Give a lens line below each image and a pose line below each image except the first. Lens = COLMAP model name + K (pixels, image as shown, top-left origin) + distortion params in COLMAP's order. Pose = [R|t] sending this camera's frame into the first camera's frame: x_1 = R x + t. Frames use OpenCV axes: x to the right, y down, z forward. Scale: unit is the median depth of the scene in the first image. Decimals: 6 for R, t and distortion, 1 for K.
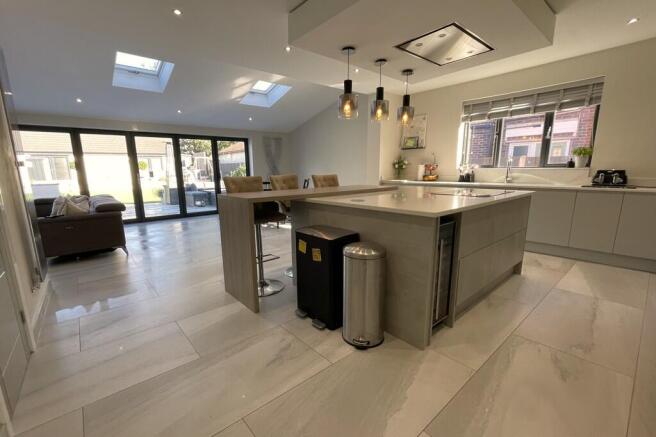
lens RADIAL K [[285.9, 0, 326.1], [0, 285.9, 224.7], [0, 0, 1]] dist [-0.001188, -0.000598]
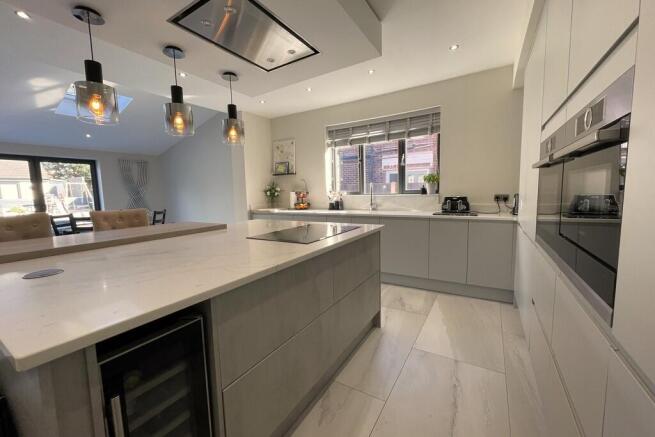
lens RADIAL K [[269.2, 0, 333.6], [0, 269.2, 217.8], [0, 0, 1]] dist [-0.015328, -0.000339]
pose [[0.943296, -0.042855, 0.329174, 0.195940], [0.076609, 0.992967, -0.090263, -0.045879], [-0.322991, 0.110362, 0.939945, 0.182710]]
